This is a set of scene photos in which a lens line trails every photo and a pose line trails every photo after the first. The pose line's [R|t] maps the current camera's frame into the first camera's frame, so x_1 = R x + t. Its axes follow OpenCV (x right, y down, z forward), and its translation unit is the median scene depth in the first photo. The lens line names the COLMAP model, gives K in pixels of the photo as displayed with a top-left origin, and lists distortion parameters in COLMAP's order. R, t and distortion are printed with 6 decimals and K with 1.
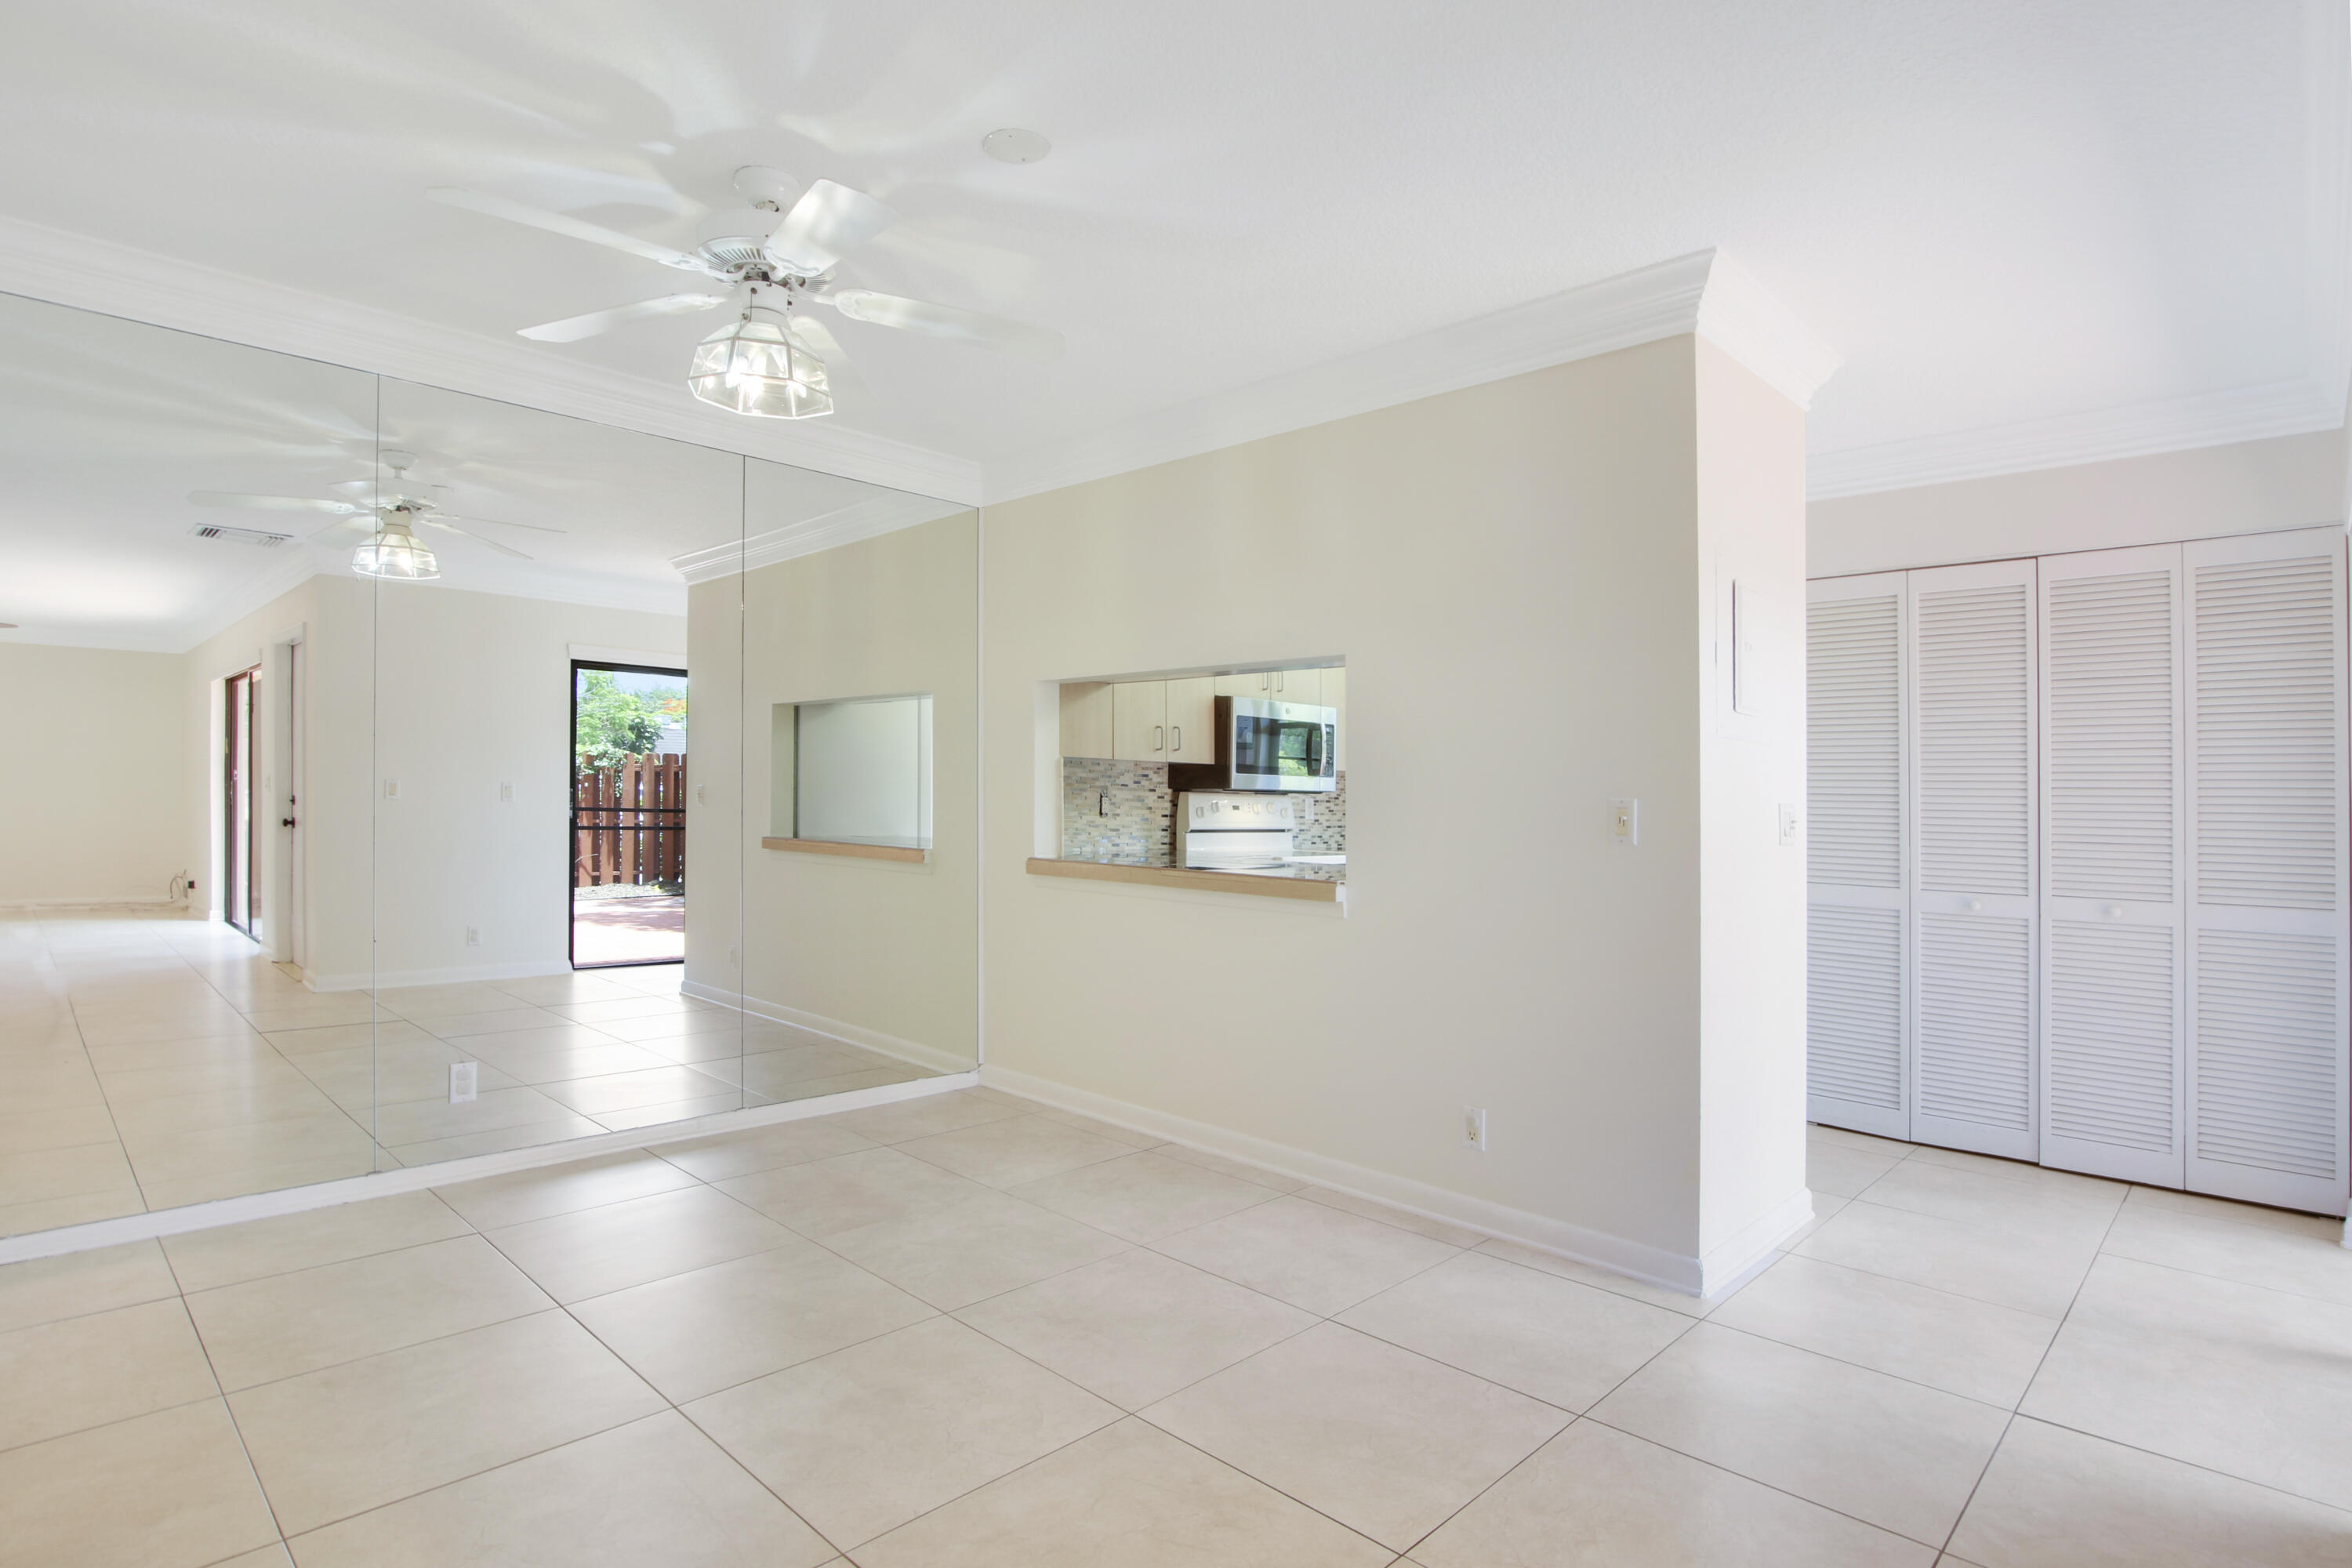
lens RADIAL K [[1217.2, 0, 1167.6], [0, 1217.2, 782.5], [0, 0, 1]] dist [-0.021034, 0.002693]
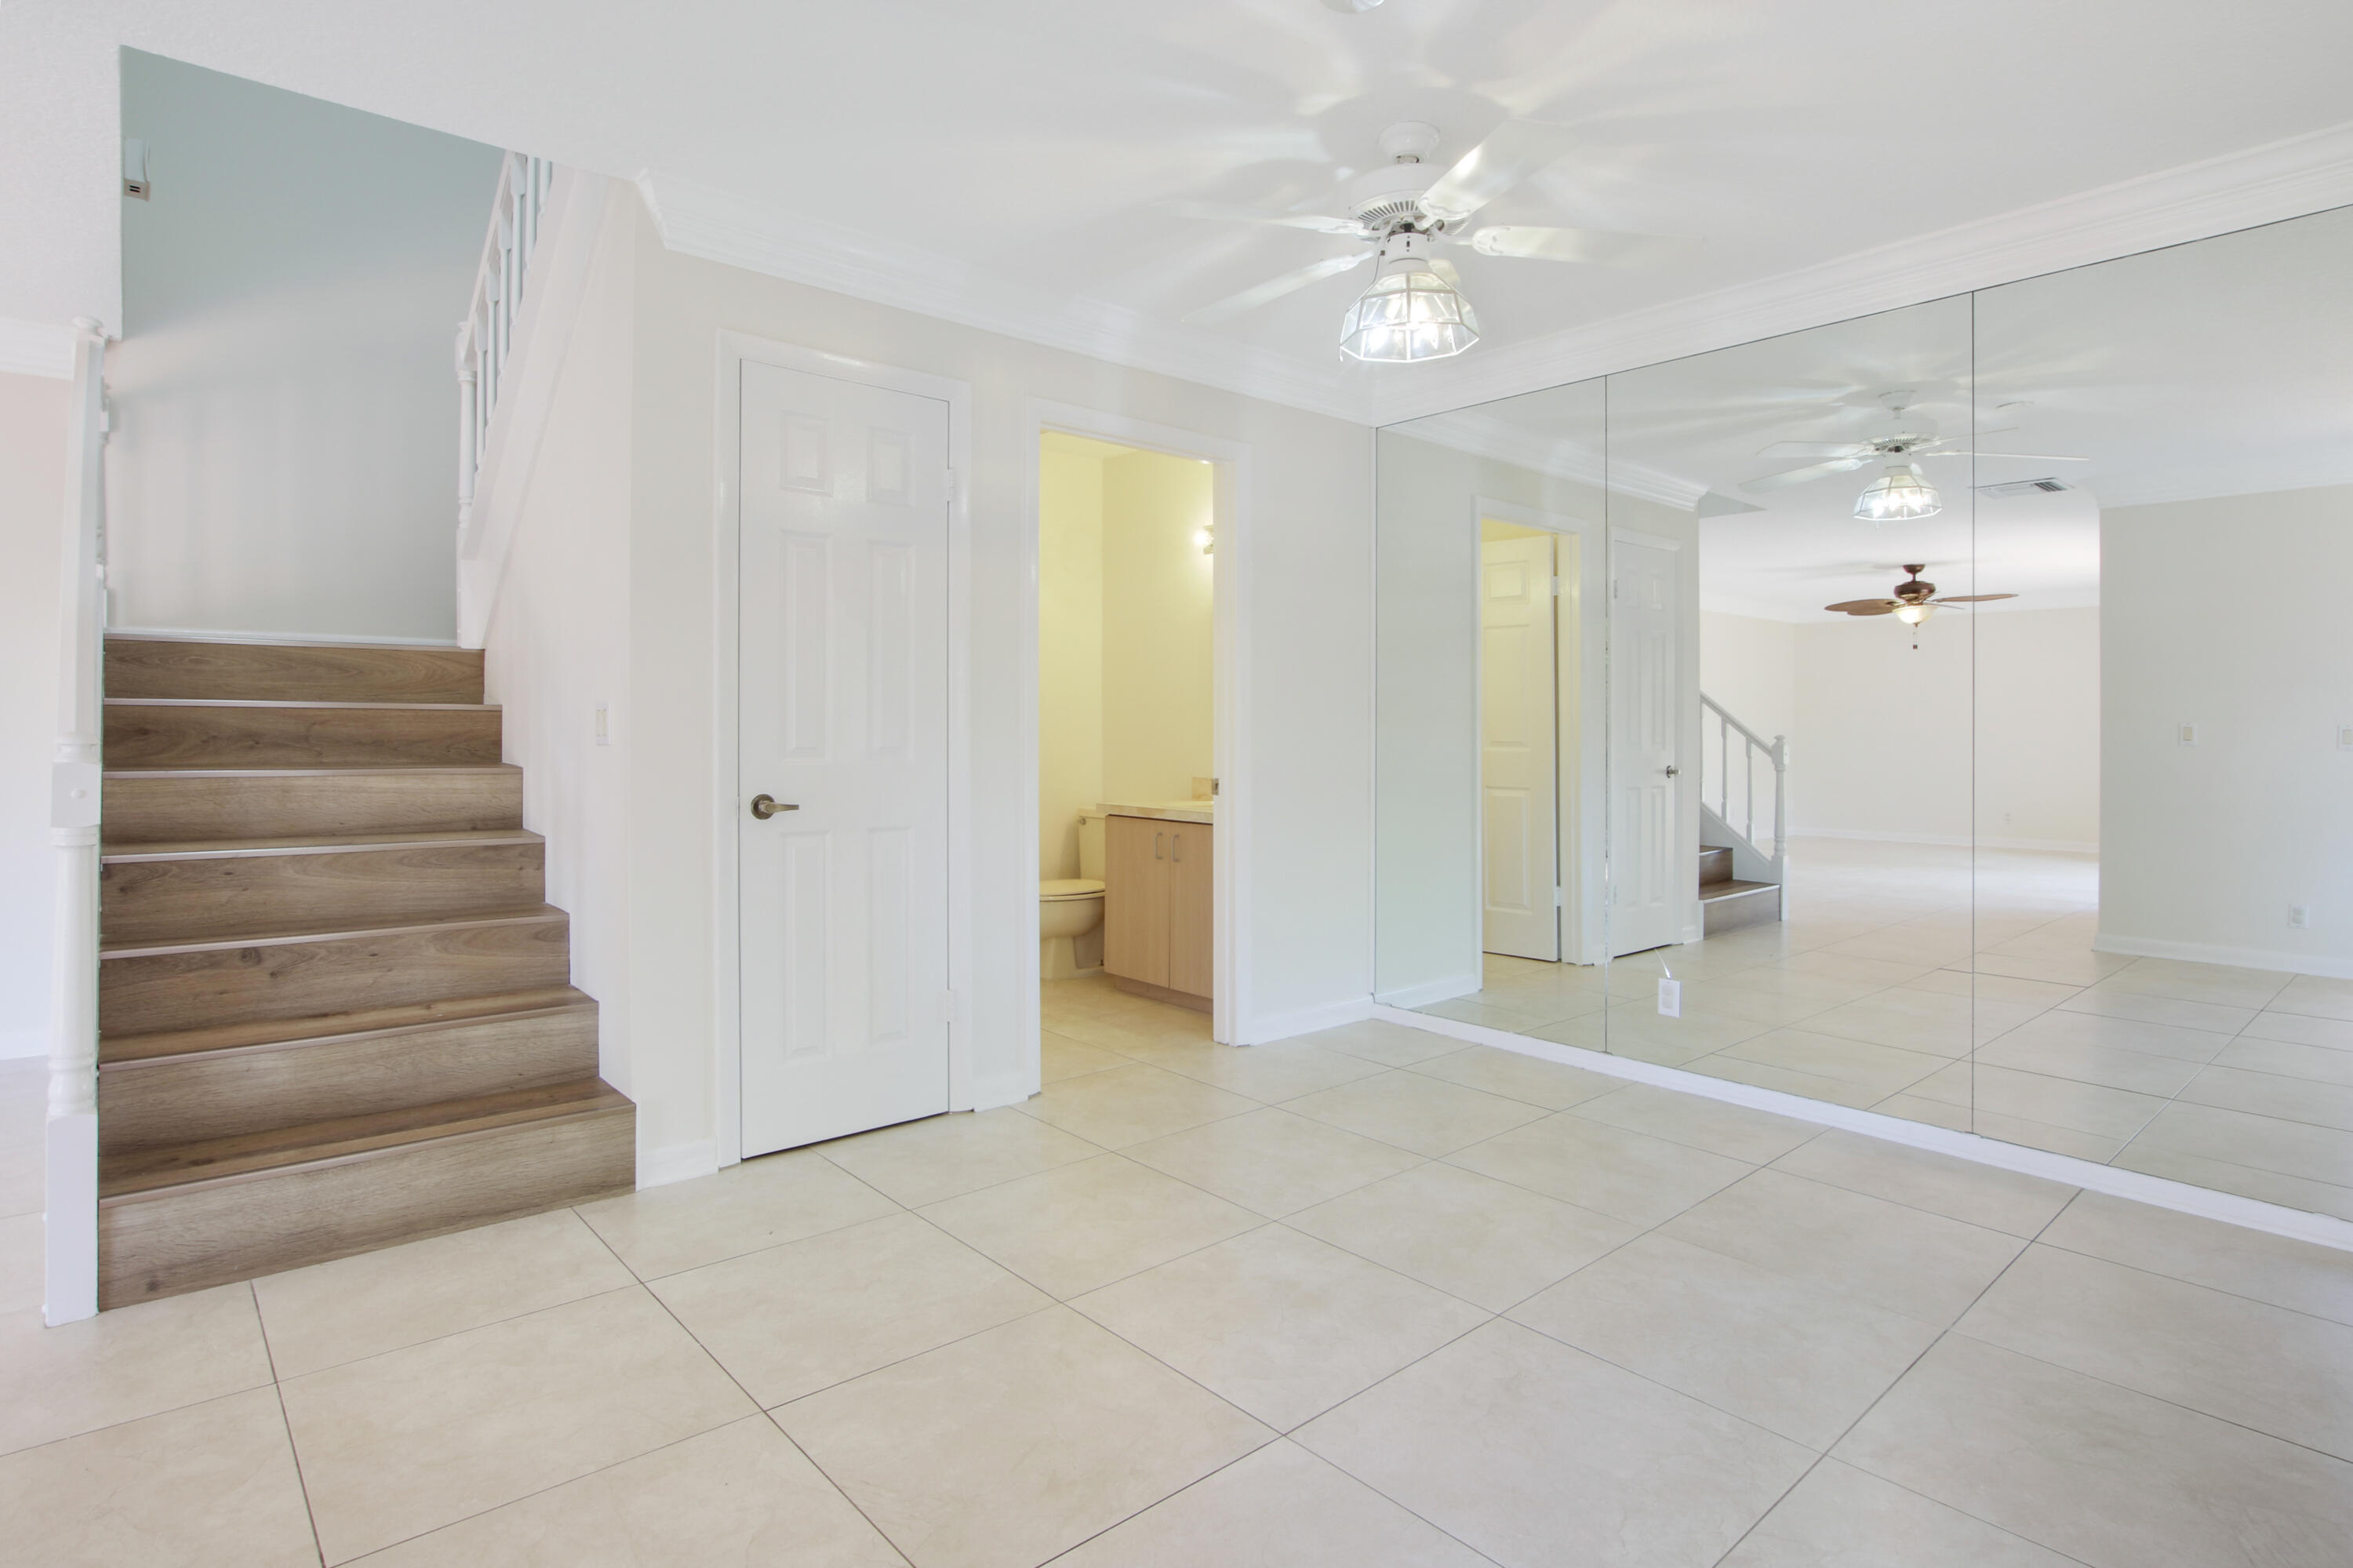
lens RADIAL K [[1217.7, 0, 1192.3], [0, 1217.7, 768.4], [0, 0, 1]] dist [-0.021034, 0.002693]
pose [[-0.065374, 0.017609, -0.997705, 0.532934], [0.005856, 0.999834, 0.017263, 0.020267], [0.997844, -0.004714, -0.065467, 0.640666]]
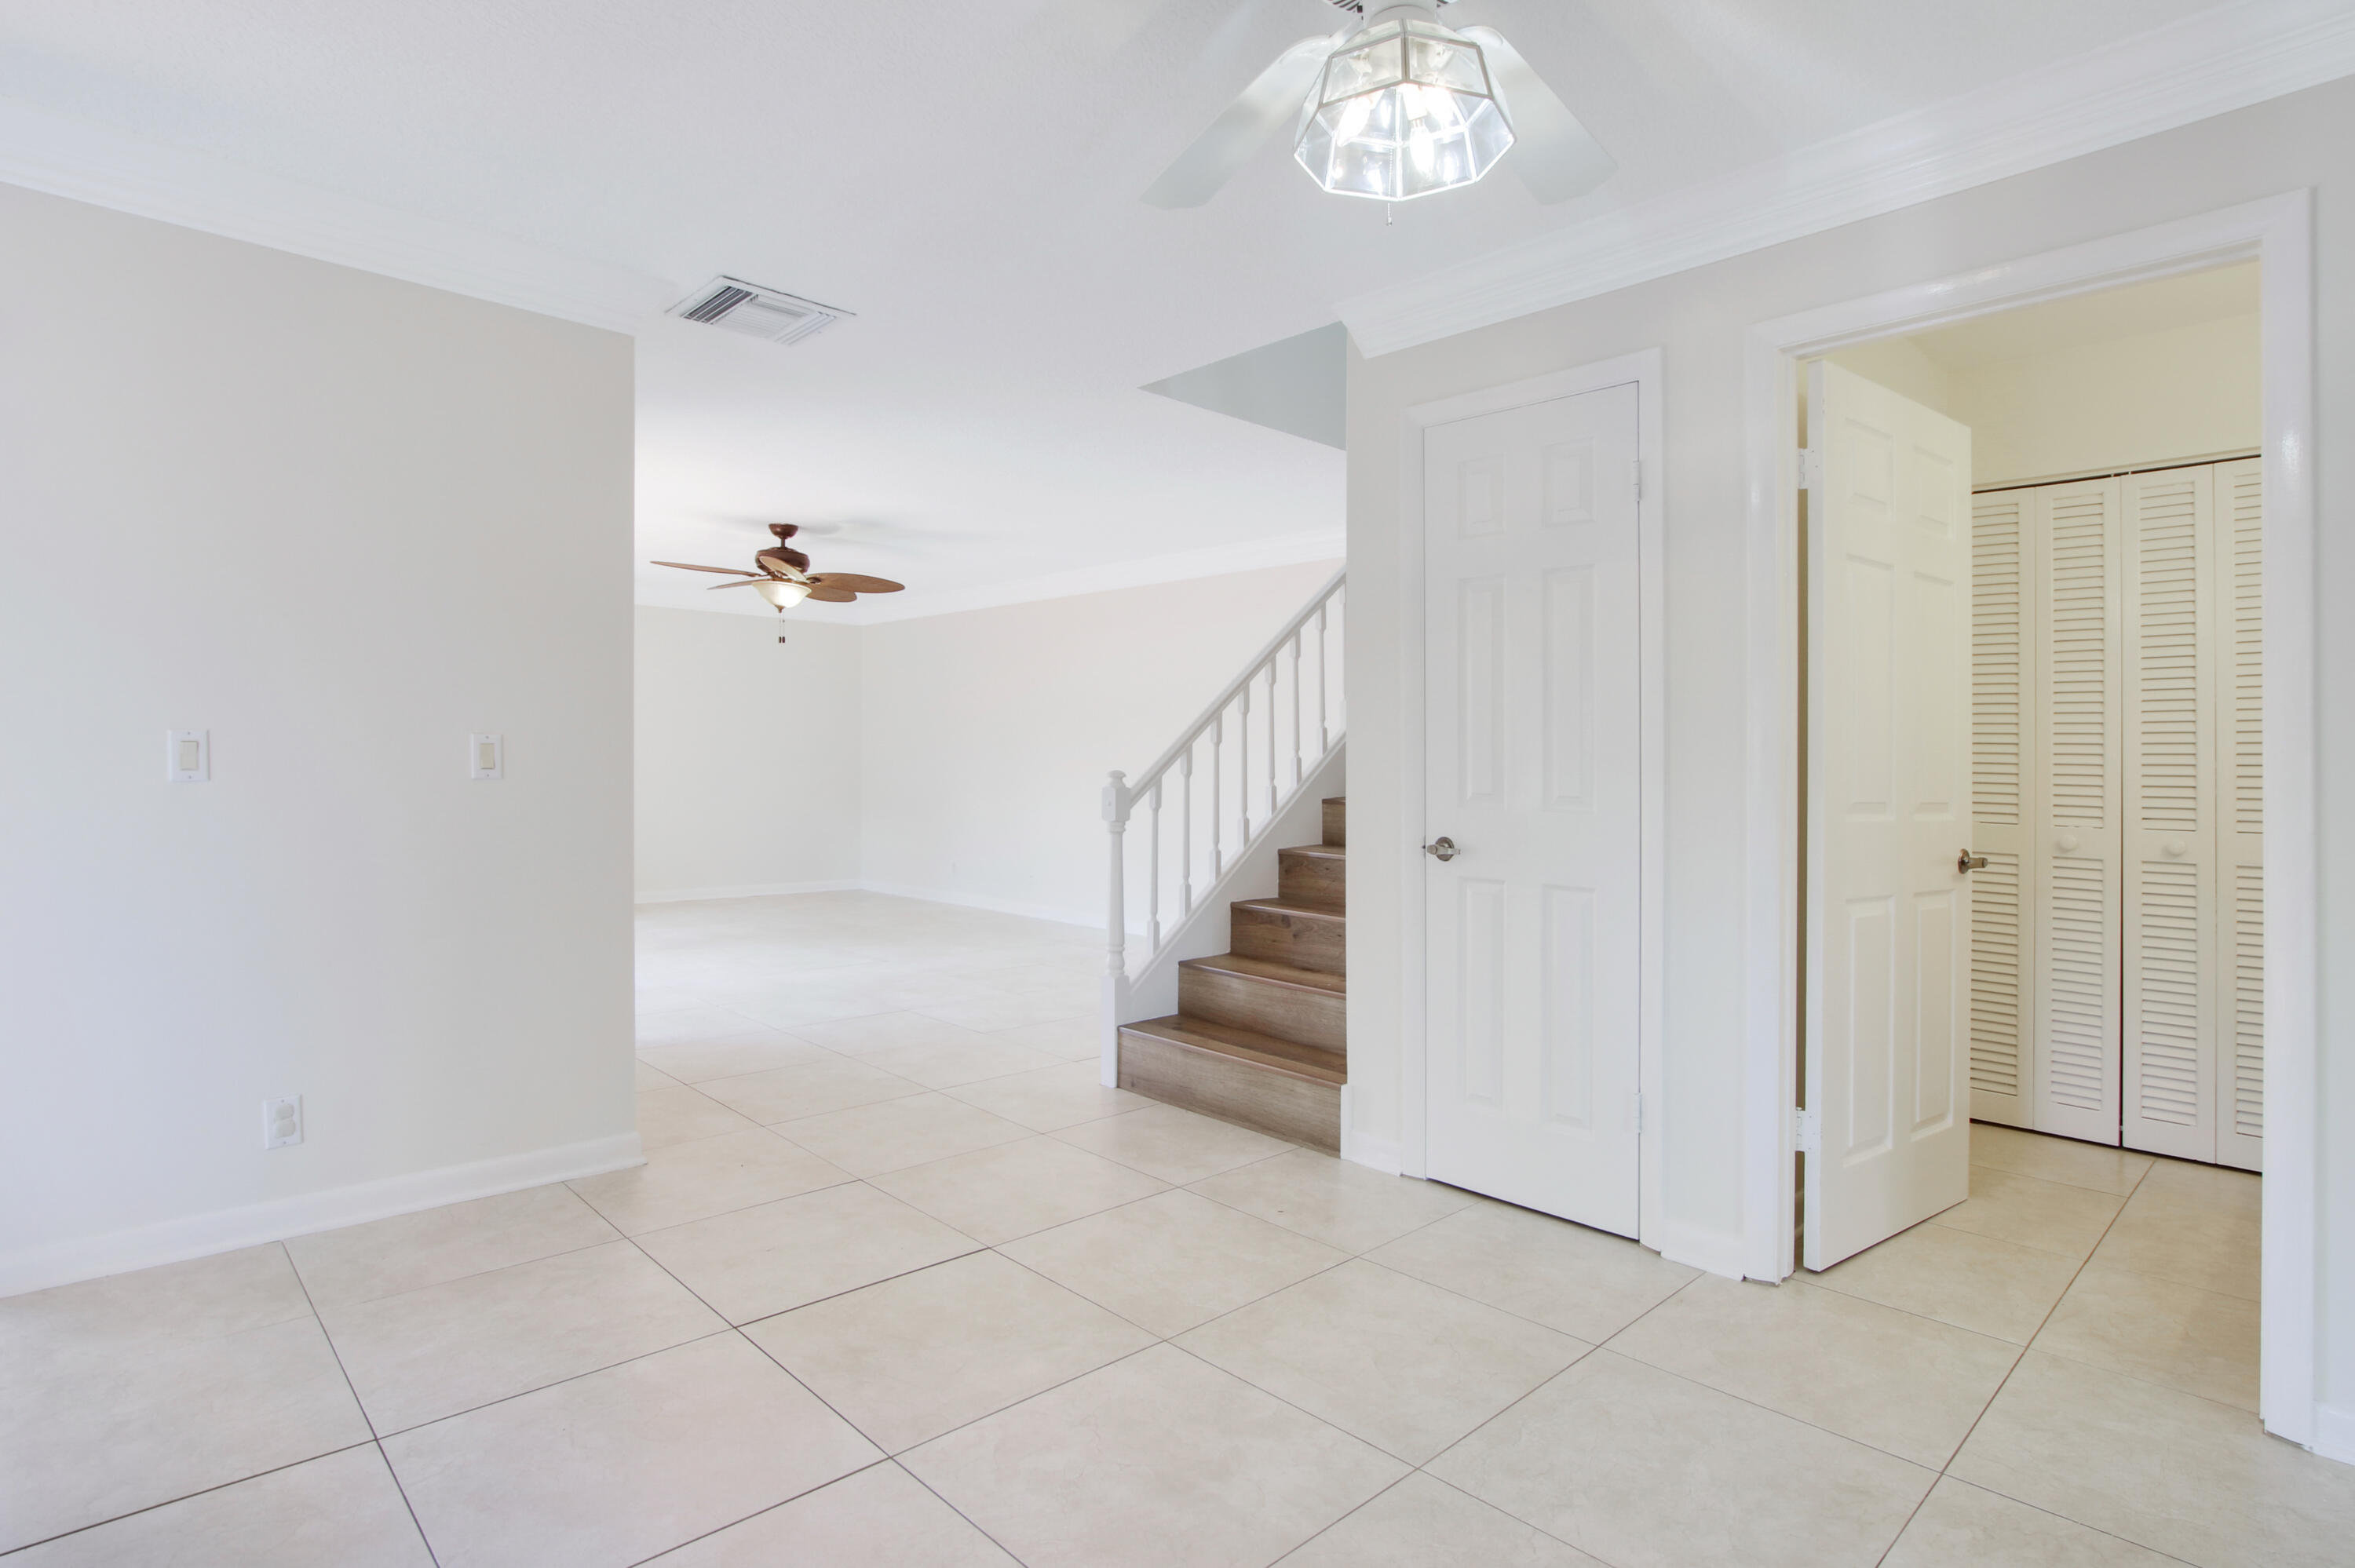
lens RADIAL K [[1218.5, 0, 1184.1], [0, 1218.5, 780.0], [0, 0, 1]] dist [-0.021034, 0.002693]
pose [[-0.999088, -0.022462, 0.036314, -0.170612], [-0.022361, 0.999745, 0.003167, 0.010280], [-0.036376, 0.002352, -0.999335, 1.212812]]
